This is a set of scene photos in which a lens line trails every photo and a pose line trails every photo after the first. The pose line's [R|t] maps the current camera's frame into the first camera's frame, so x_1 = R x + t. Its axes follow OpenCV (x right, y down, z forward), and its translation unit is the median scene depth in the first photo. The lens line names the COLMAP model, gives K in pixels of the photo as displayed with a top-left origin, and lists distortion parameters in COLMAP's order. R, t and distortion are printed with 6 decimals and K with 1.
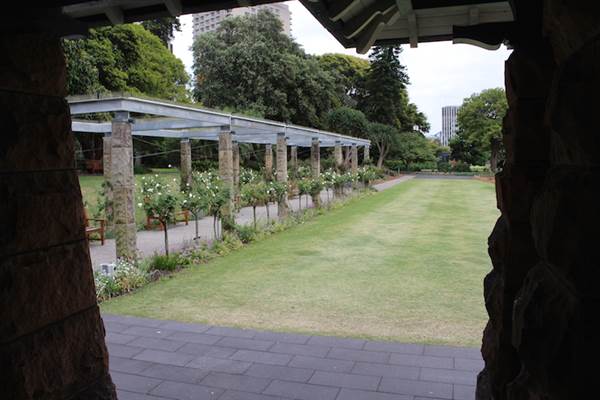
lens RADIAL K [[492.0, 0, 300.0], [0, 492.0, 200.0], [0, 0, 1]] dist [-0.163102, 0.107079]
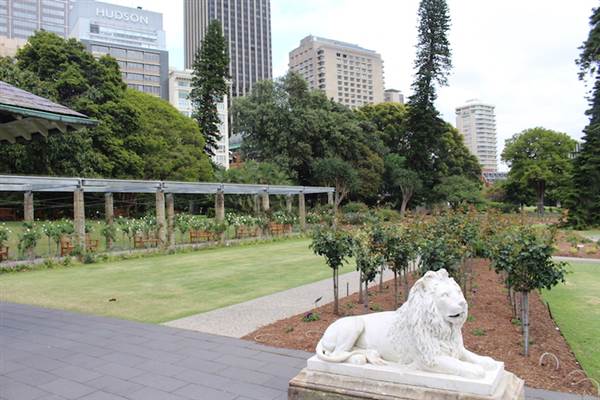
lens RADIAL K [[492.0, 0, 300.0], [0, 492.0, 200.0], [0, 0, 1]] dist [-0.163102, 0.107079]
pose [[0.973362, -0.023698, -0.228046, 0.177455], [0.002155, 0.995546, -0.094257, 0.006773], [0.229264, 0.091255, 0.969077, -0.053550]]
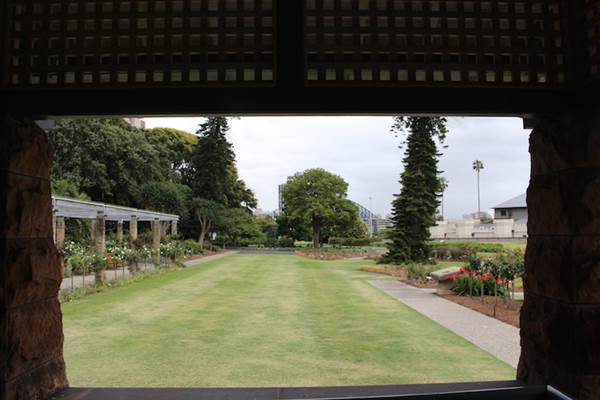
lens RADIAL K [[492.0, 0, 300.0], [0, 492.0, 200.0], [0, 0, 1]] dist [-0.163102, 0.107079]
pose [[0.948563, 0.032386, 0.314926, 0.036267], [0.016020, 0.988569, -0.149915, -0.000458], [-0.316182, 0.147249, 0.937202, -0.003967]]
